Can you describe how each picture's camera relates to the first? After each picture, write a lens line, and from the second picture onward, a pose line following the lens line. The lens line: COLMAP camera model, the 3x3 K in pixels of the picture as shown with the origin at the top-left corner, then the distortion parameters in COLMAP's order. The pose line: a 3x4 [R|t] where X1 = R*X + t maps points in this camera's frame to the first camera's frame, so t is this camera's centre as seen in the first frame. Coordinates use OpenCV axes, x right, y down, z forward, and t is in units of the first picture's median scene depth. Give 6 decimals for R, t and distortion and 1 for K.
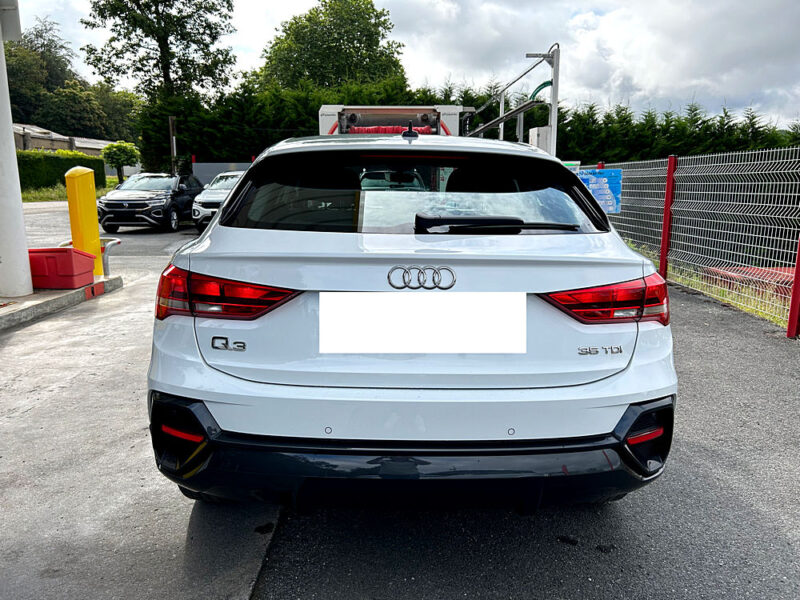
lens RADIAL K [[598.1, 0, 401.4], [0, 598.1, 297.9], [0, 0, 1]] dist [0.011440, -0.023628]
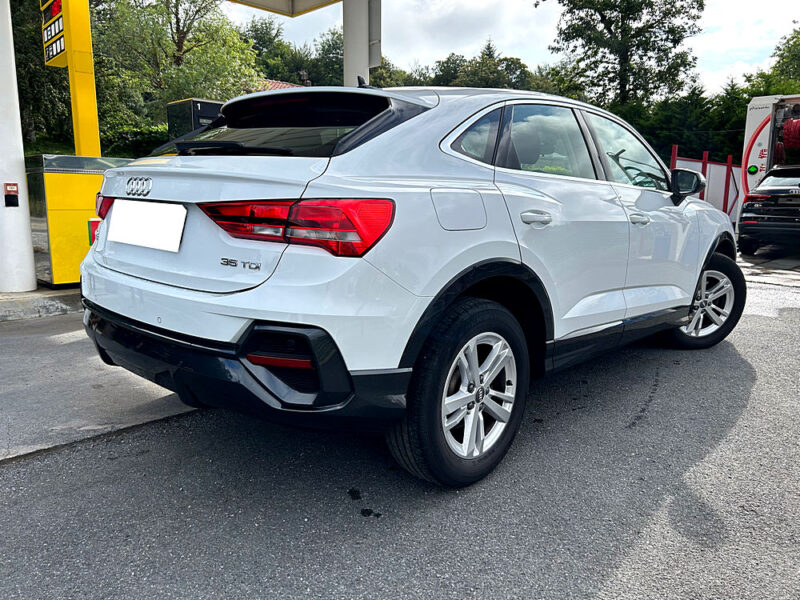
lens RADIAL K [[598.1, 0, 398.4], [0, 598.1, 297.1], [0, 0, 1]] dist [0.011440, -0.023628]
pose [[0.707136, 0.119523, -0.696903, 0.103492], [-0.138970, 0.989879, 0.028759, 0.006382], [0.693287, 0.076512, 0.716589, 0.037399]]
